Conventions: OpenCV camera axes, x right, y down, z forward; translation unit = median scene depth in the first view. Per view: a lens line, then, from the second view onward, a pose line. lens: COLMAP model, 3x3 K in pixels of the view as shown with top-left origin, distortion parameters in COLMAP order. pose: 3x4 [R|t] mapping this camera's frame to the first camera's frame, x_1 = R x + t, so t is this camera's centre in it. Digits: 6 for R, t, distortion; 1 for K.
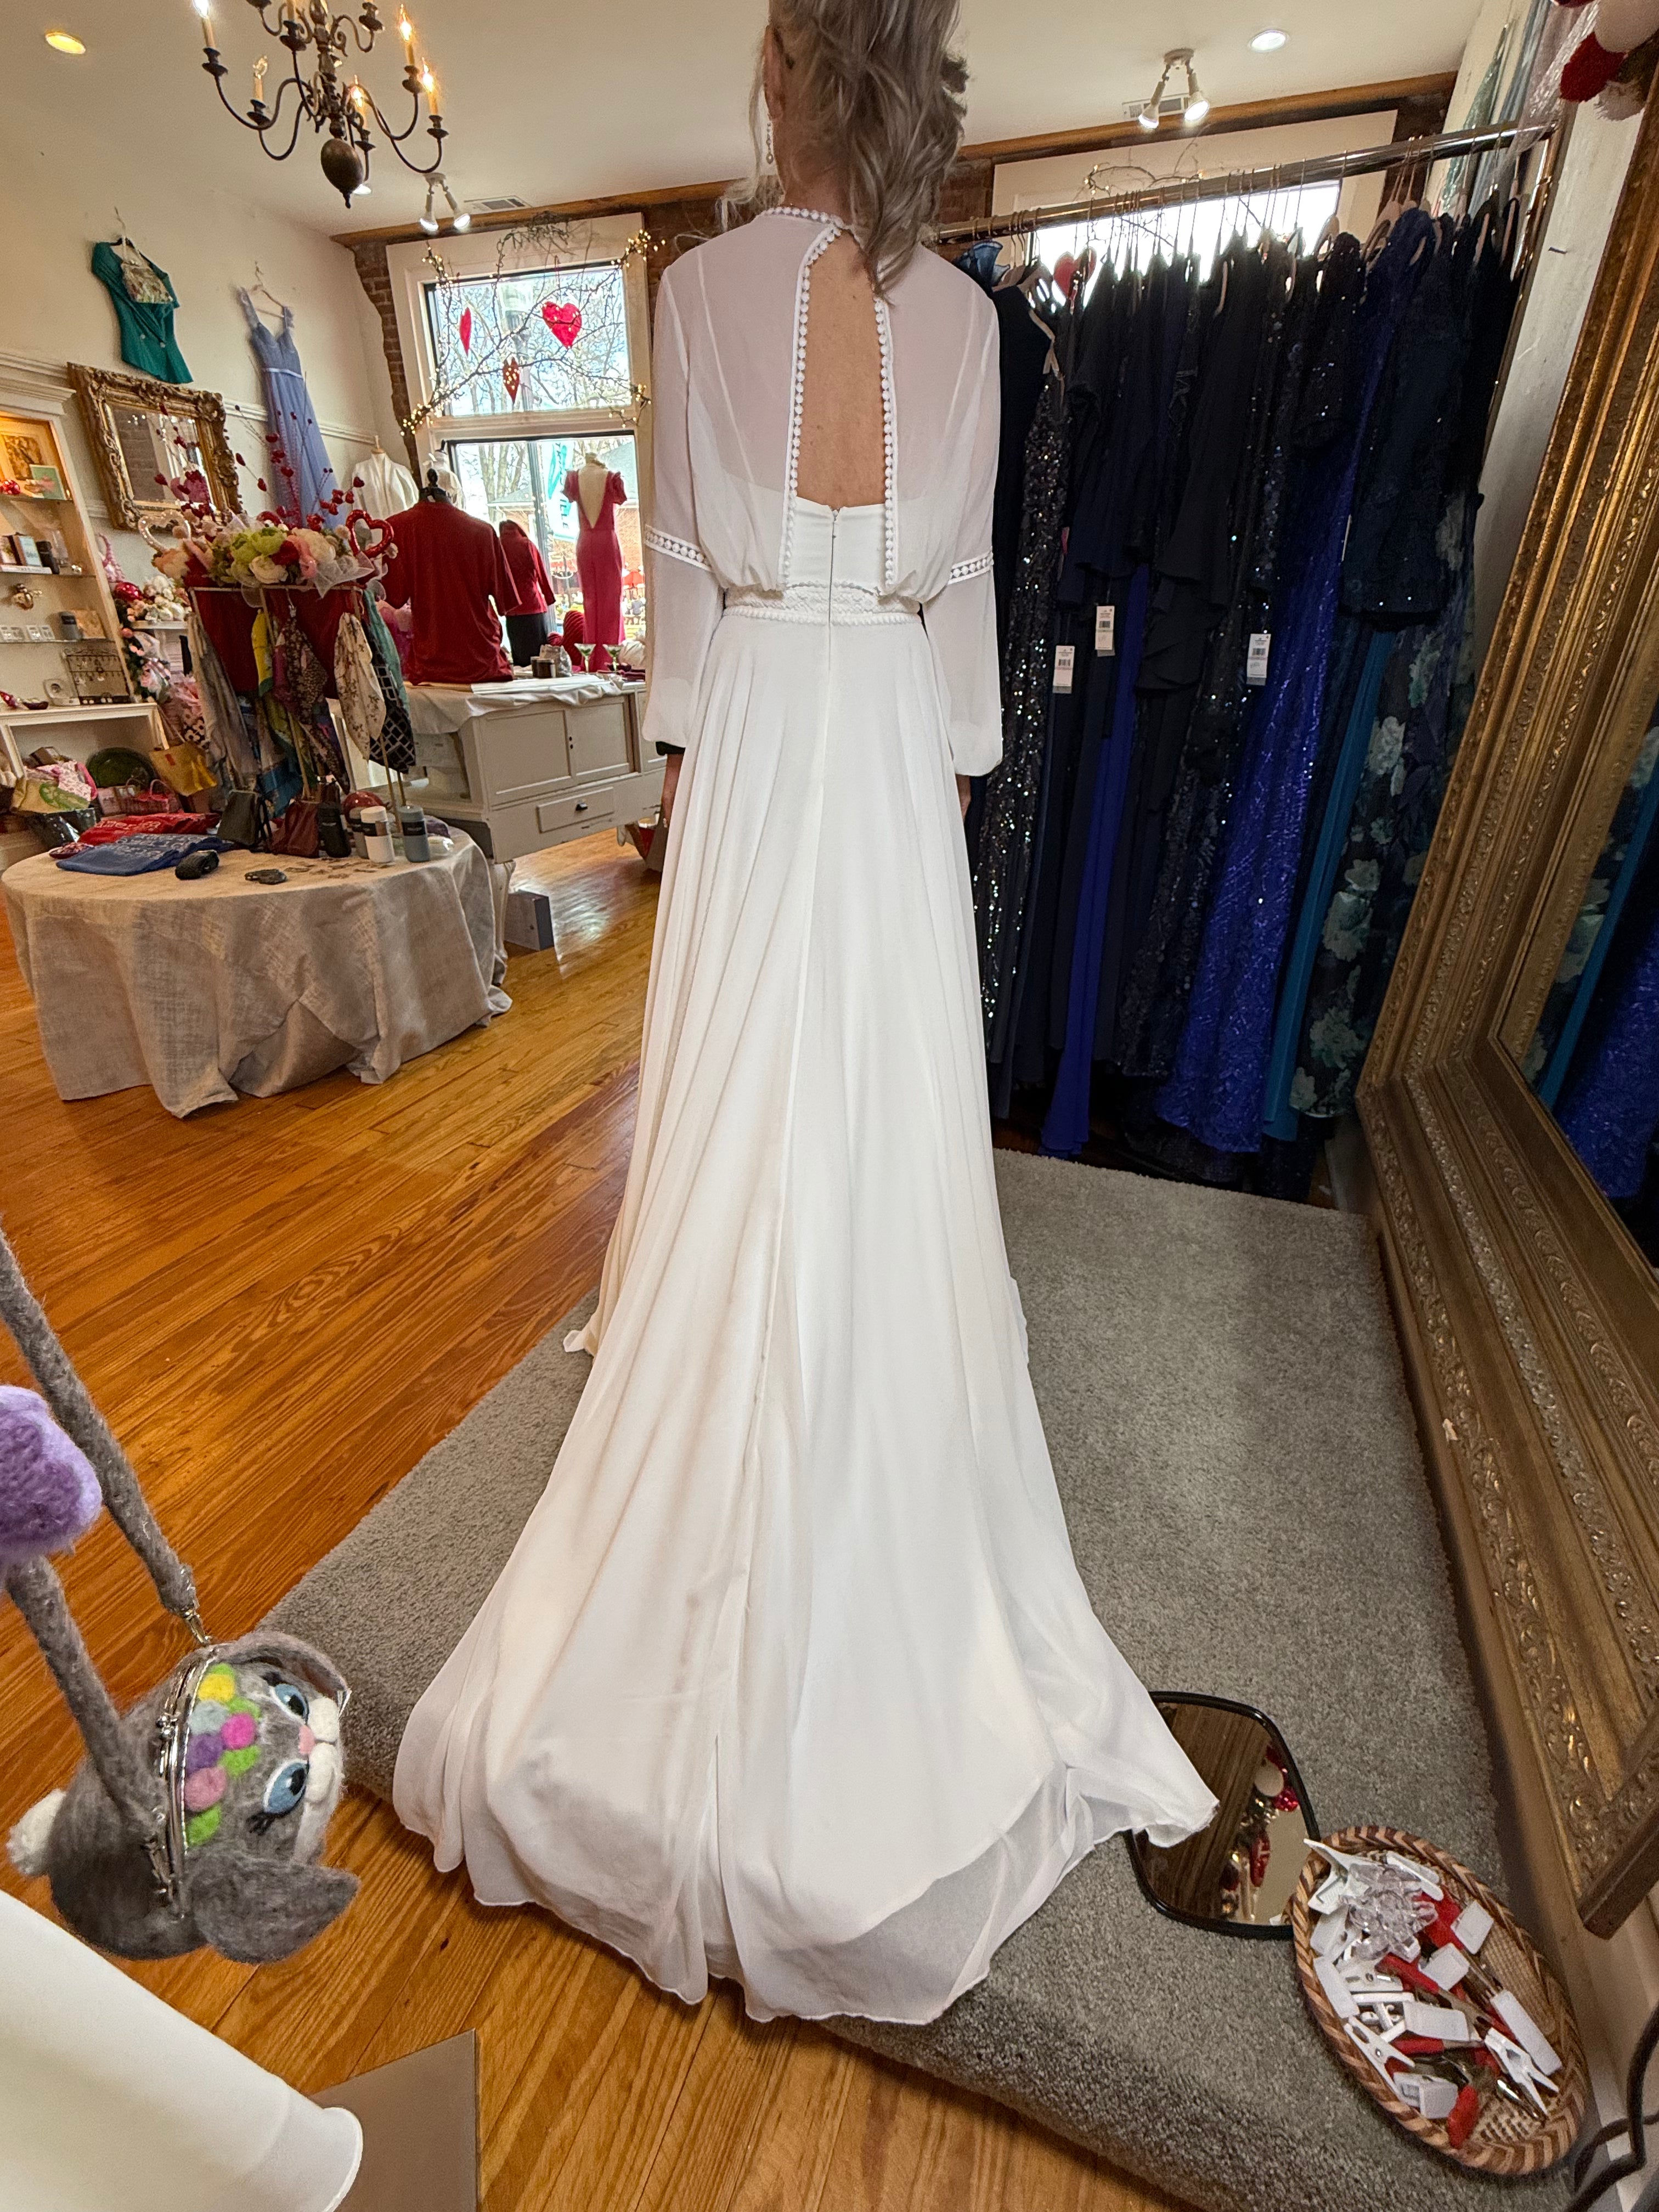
lens RADIAL K [[943.1, 0, 830.3], [0, 943.1, 1103.2], [0, 0, 1]] dist [-0.000289, -0.000219]
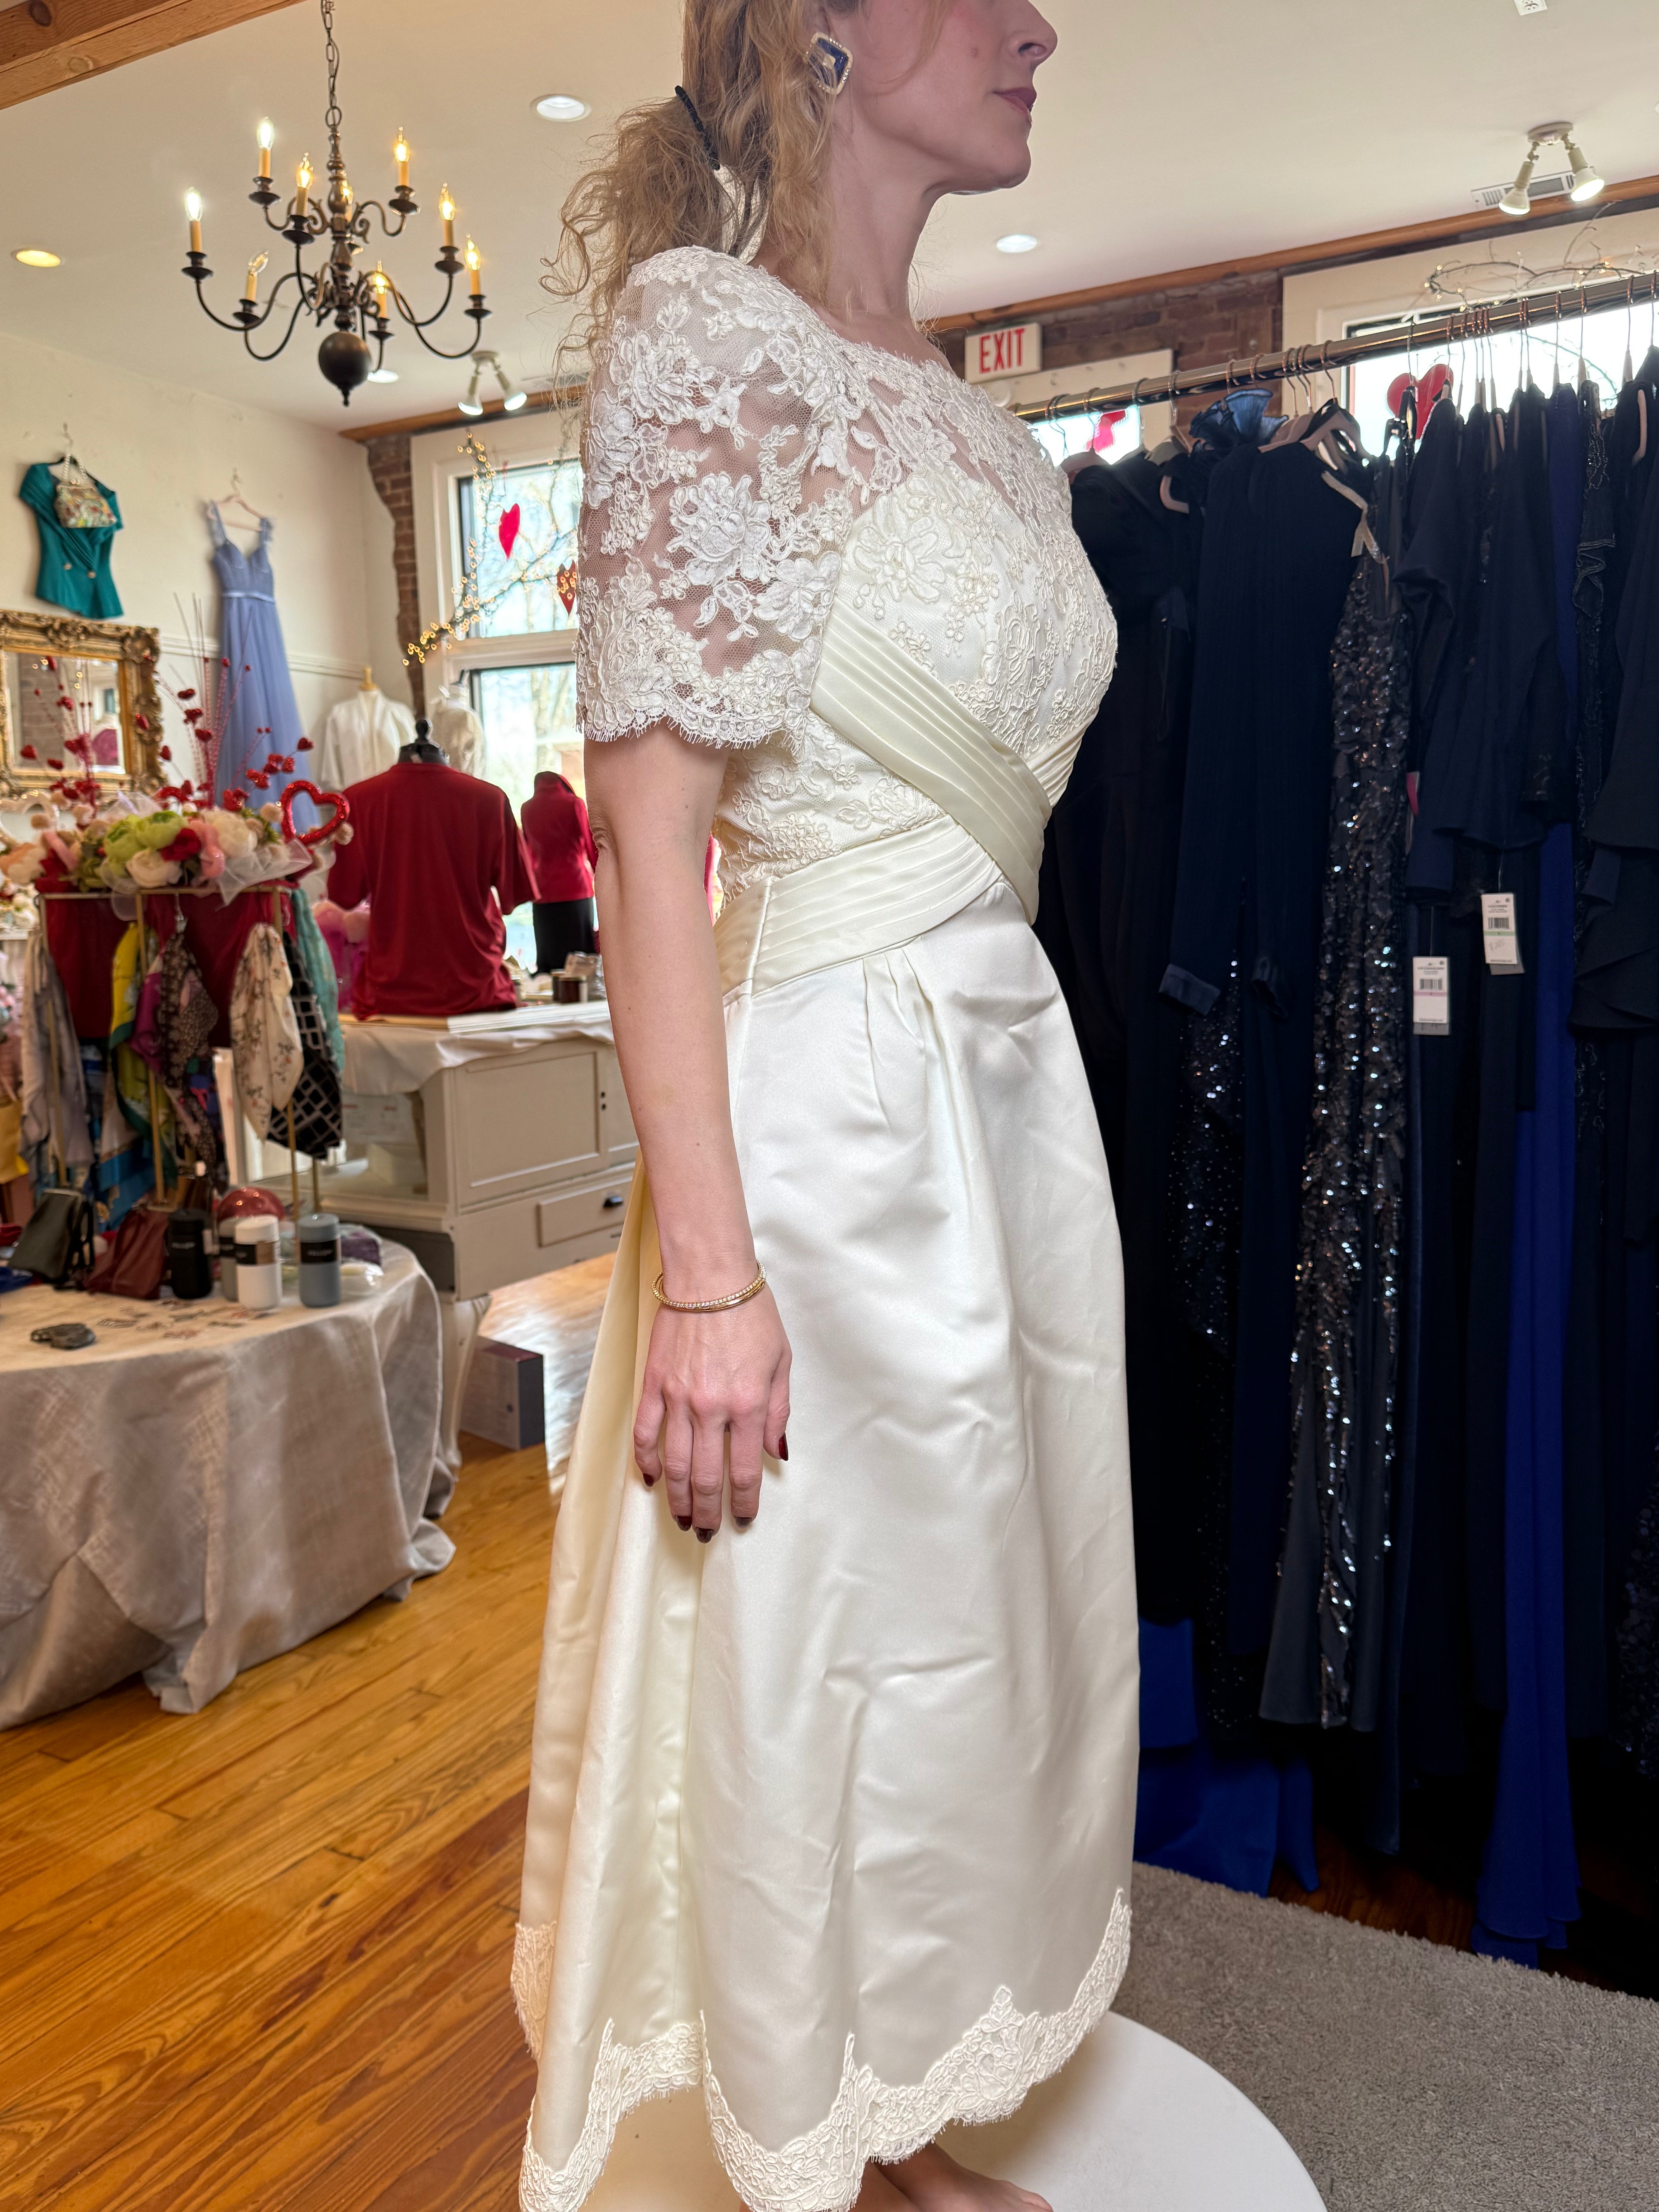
lens RADIAL K [[1708.8, 0, 818.1], [0, 1708.8, 1104.8], [0, 0, 1]] dist [0.010883, -0.021852]
pose [[0.989412, -0.015392, -0.144317, 0.022771], [-0.034014, 0.942074, -0.333676, -0.033727], [0.141094, 0.335052, 0.931576, 0.021831]]
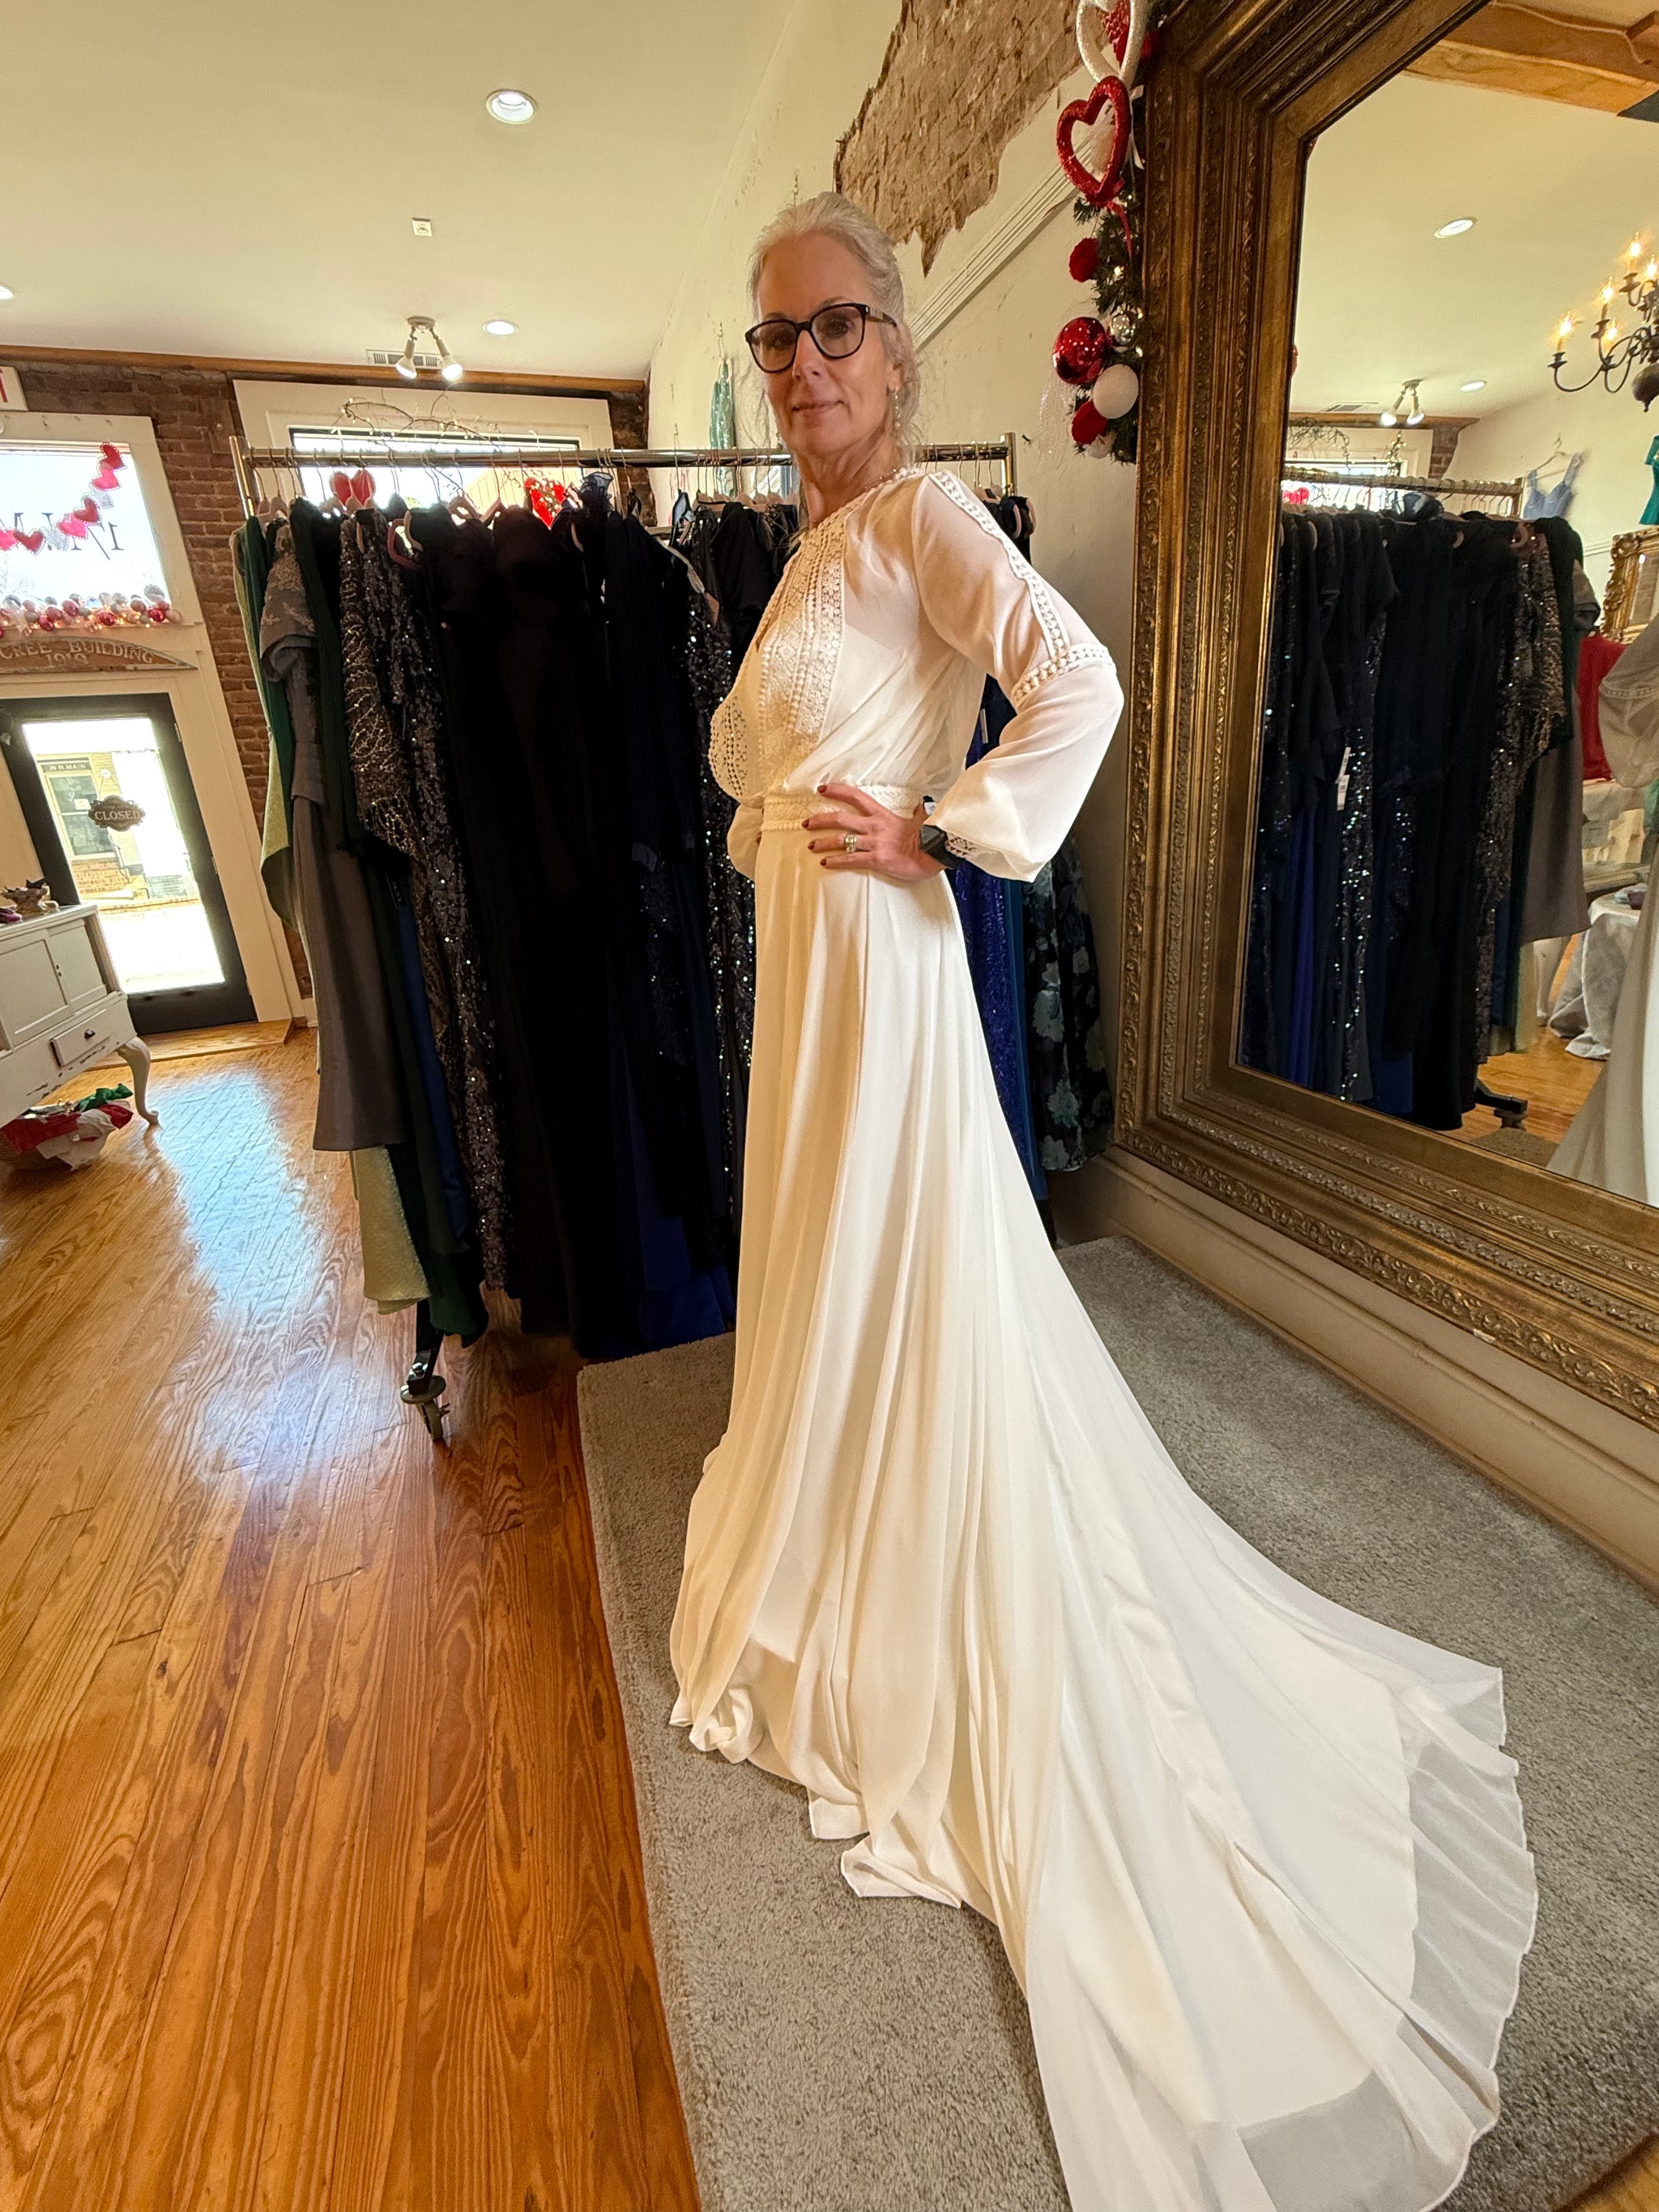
lens RADIAL K [[943.1, 0, 830.3], [0, 943.1, 1103.2], [0, 0, 1]] dist [-0.000289, -0.000219]
pose [[0.754049, -0.274008, 0.596934, -0.266099], [0.363707, 0.930960, -0.032100, -0.090223], [-0.546926, 0.241314, 0.801648, 0.124023]]
